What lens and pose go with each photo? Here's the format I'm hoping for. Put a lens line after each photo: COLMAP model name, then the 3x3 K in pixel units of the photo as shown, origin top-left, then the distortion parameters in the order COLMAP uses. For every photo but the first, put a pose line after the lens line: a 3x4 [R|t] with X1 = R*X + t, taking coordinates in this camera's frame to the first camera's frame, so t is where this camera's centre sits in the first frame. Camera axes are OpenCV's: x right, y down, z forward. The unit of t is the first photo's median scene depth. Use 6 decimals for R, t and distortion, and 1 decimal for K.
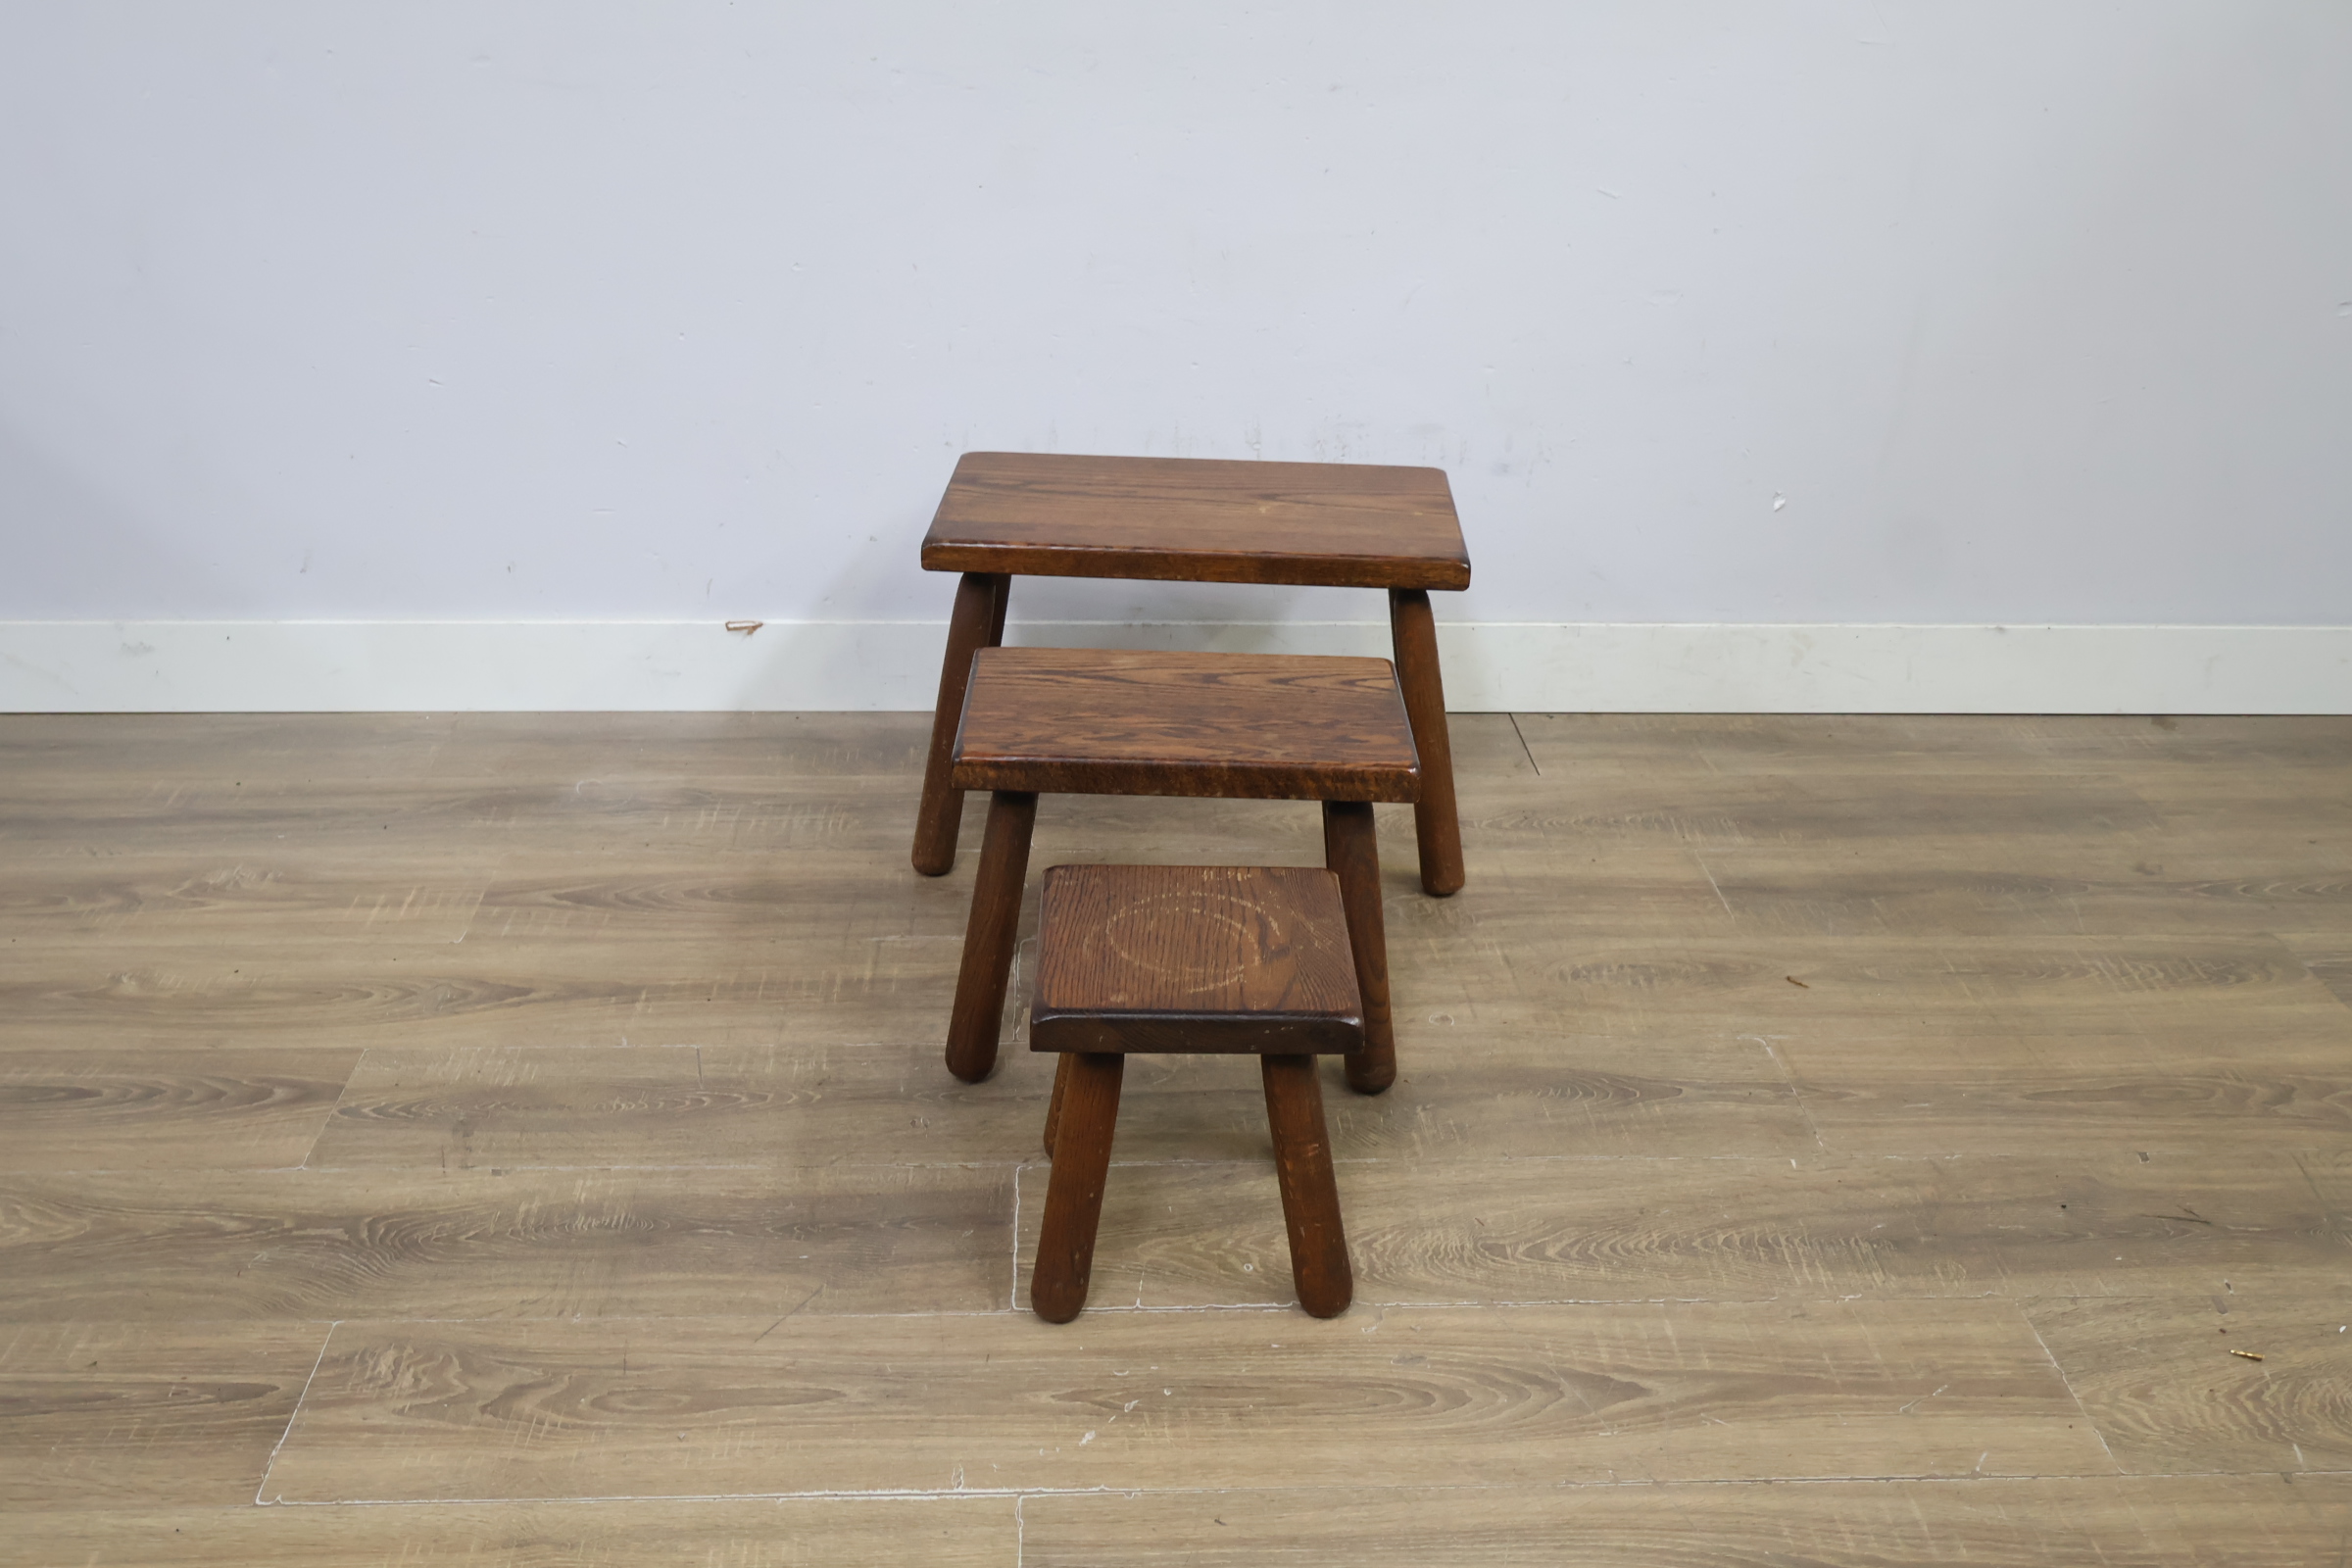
lens RADIAL K [[2261.0, 0, 1180.1], [0, 2261.0, 777.2], [0, 0, 1]] dist [-0.001876, -0.000424]
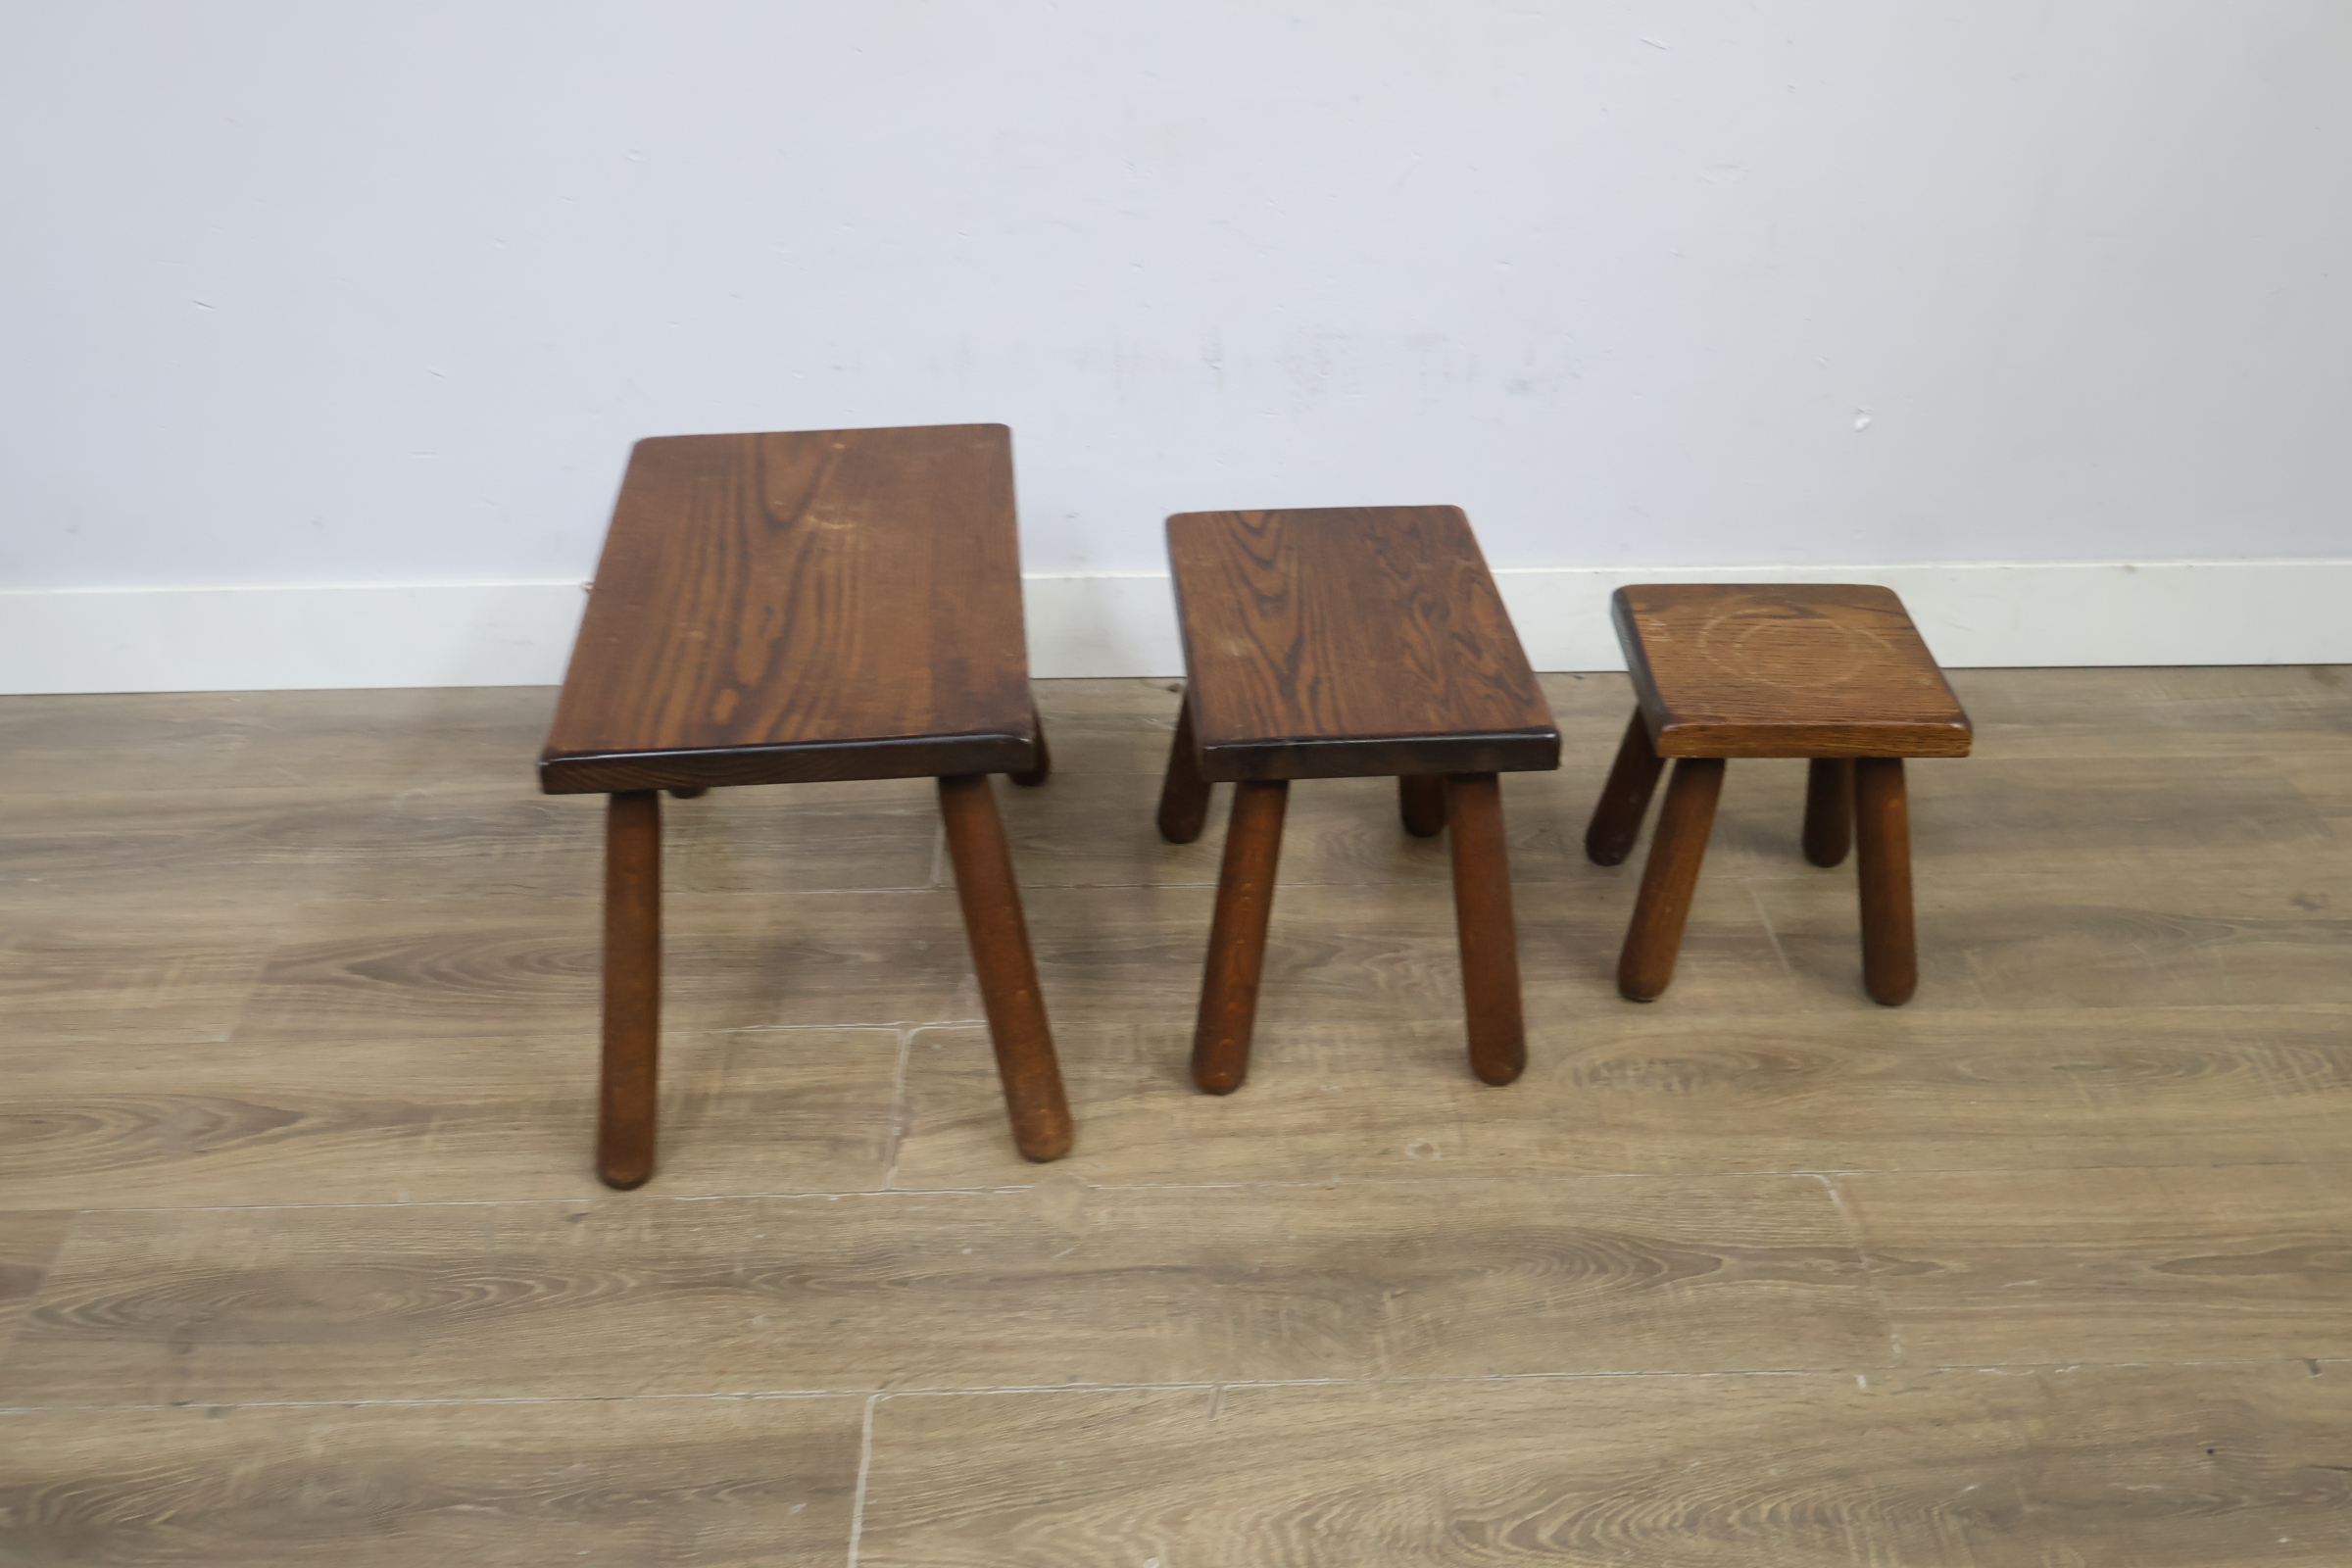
lens RADIAL K [[2261.0, 0, 1180.1], [0, 2261.0, 777.2], [0, 0, 1]] dist [-0.001876, -0.000424]
pose [[0.999575, -0.007310, -0.028213, 0.058201], [0.010655, 0.992680, 0.120303, -0.132638], [0.027127, -0.120552, 0.992336, 0.238404]]
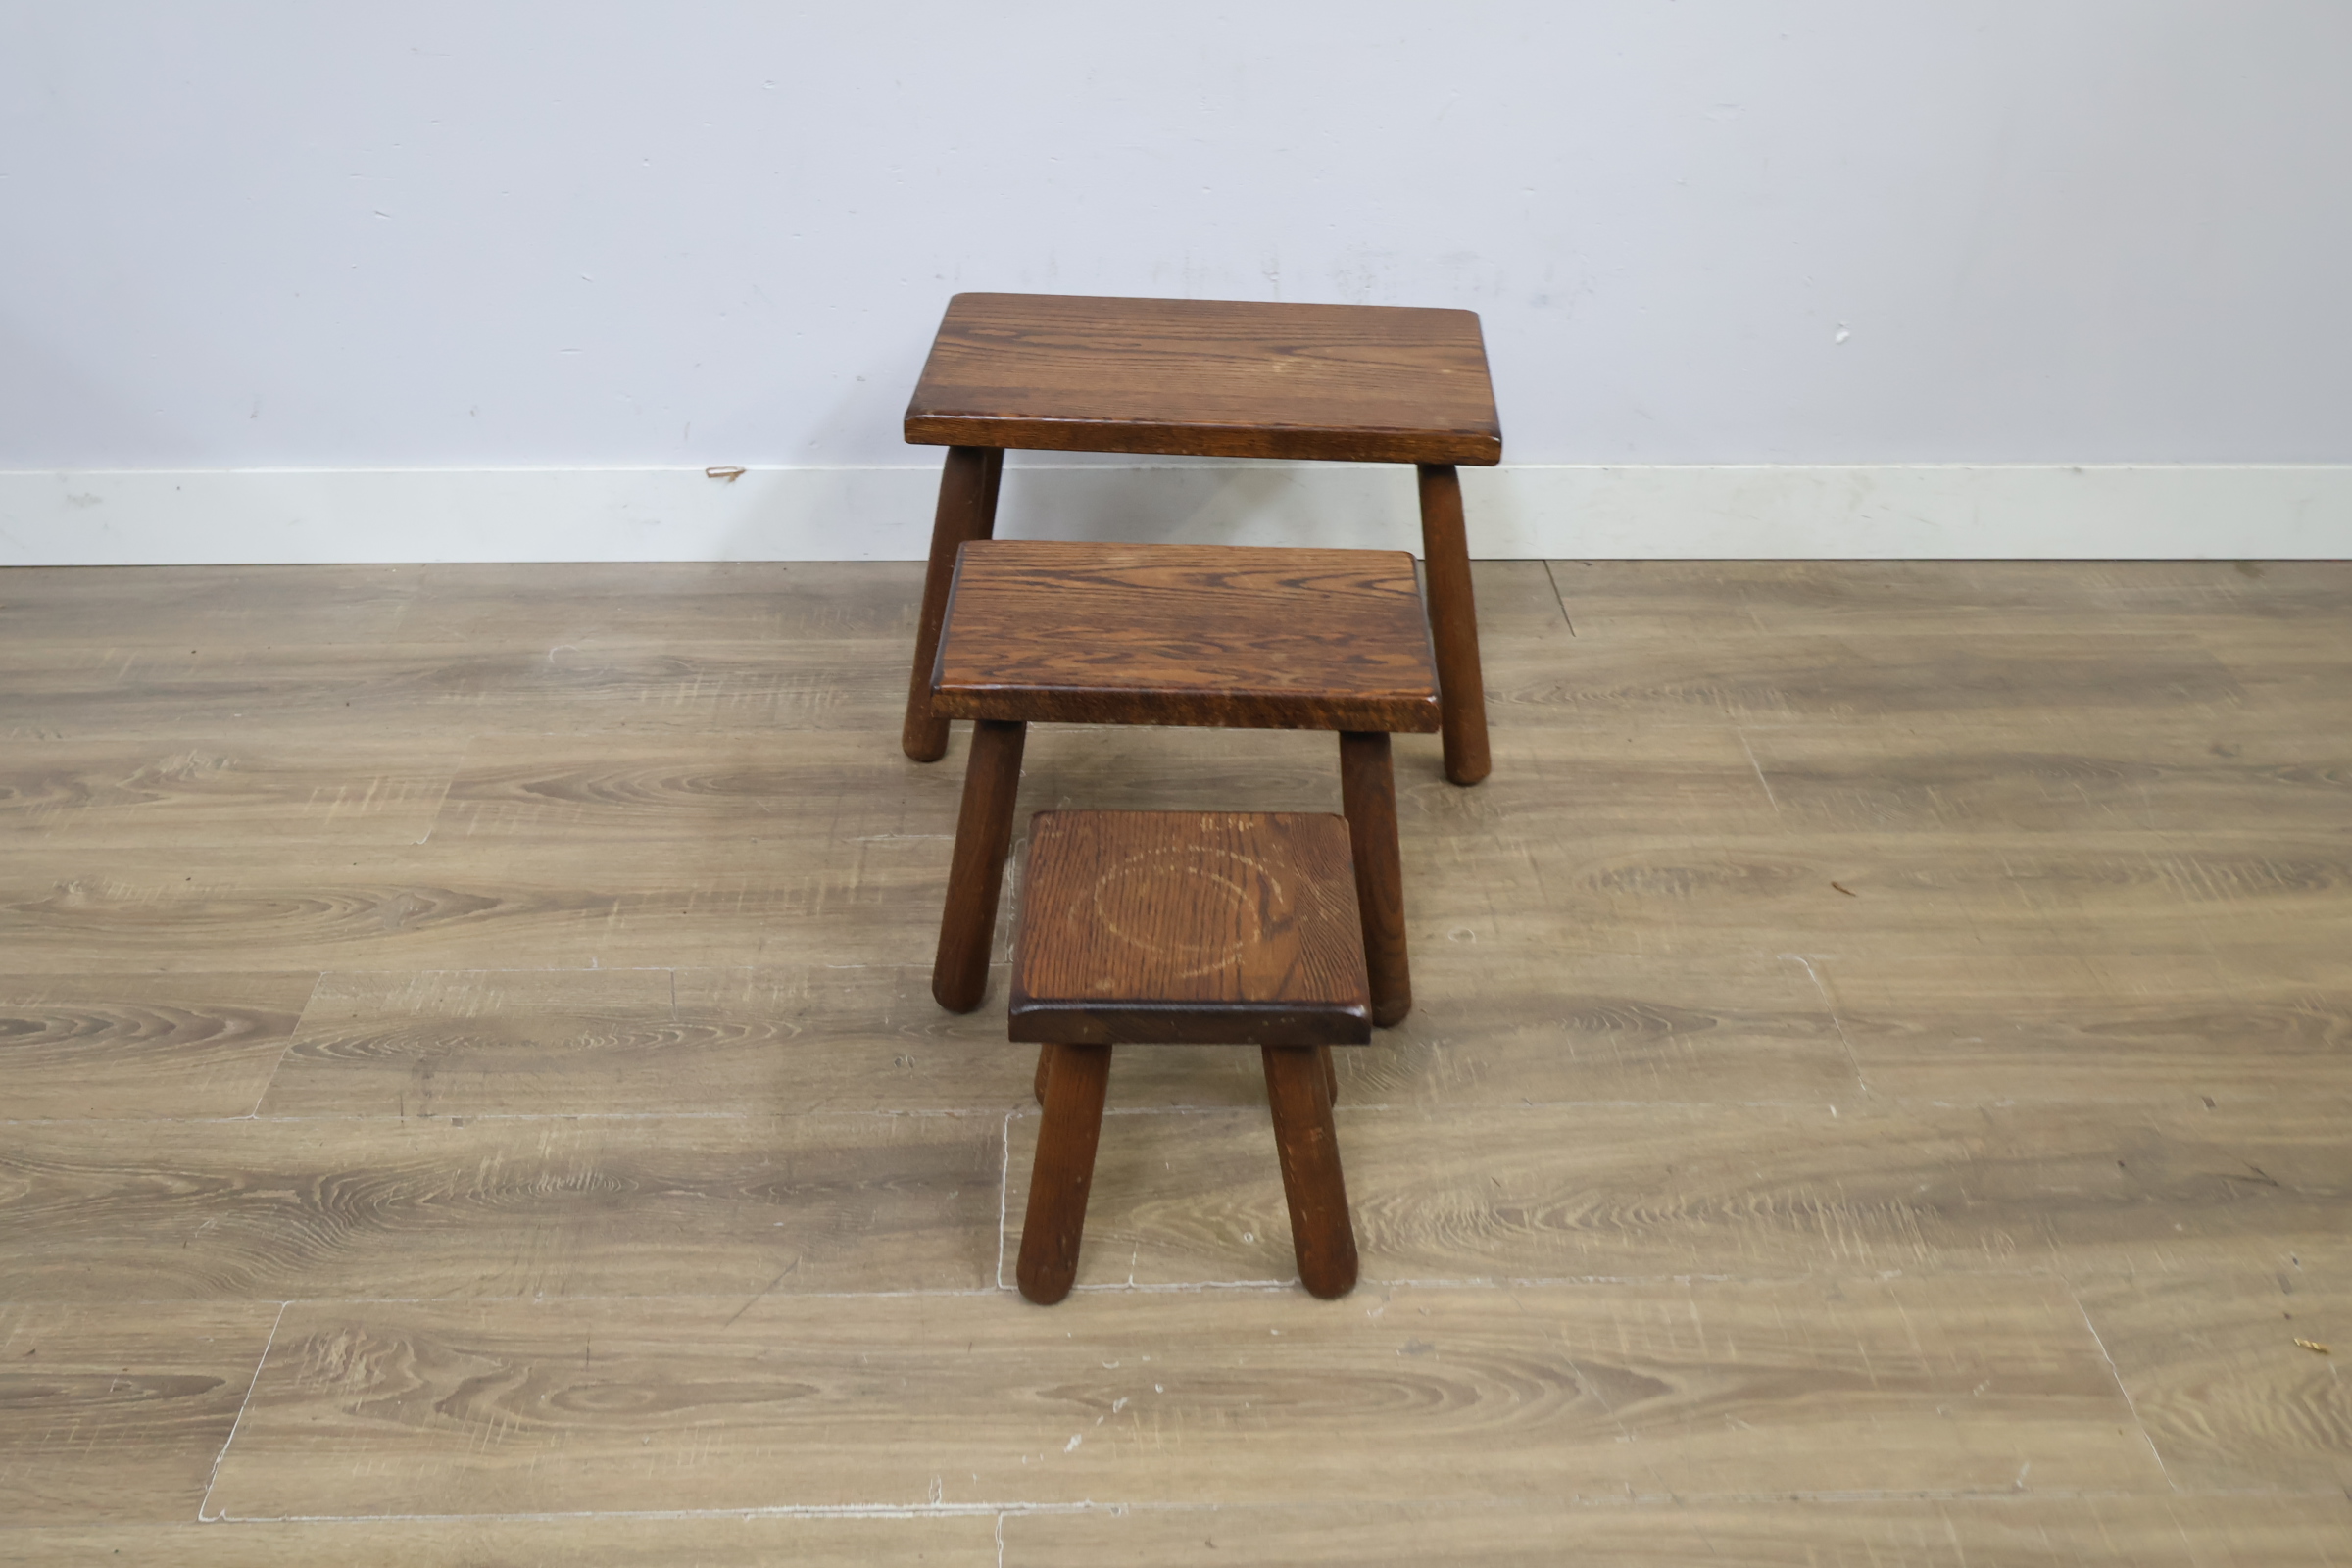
lens RADIAL K [[2260.5, 0, 1176.7], [0, 2260.5, 785.0], [0, 0, 1]] dist [0.002121, -0.007073]
pose [[0.999827, 0.001918, -0.018502, 0.015756], [0.000553, 0.991163, 0.132649, -0.087068], [0.018593, -0.132637, 0.990990, 0.081530]]
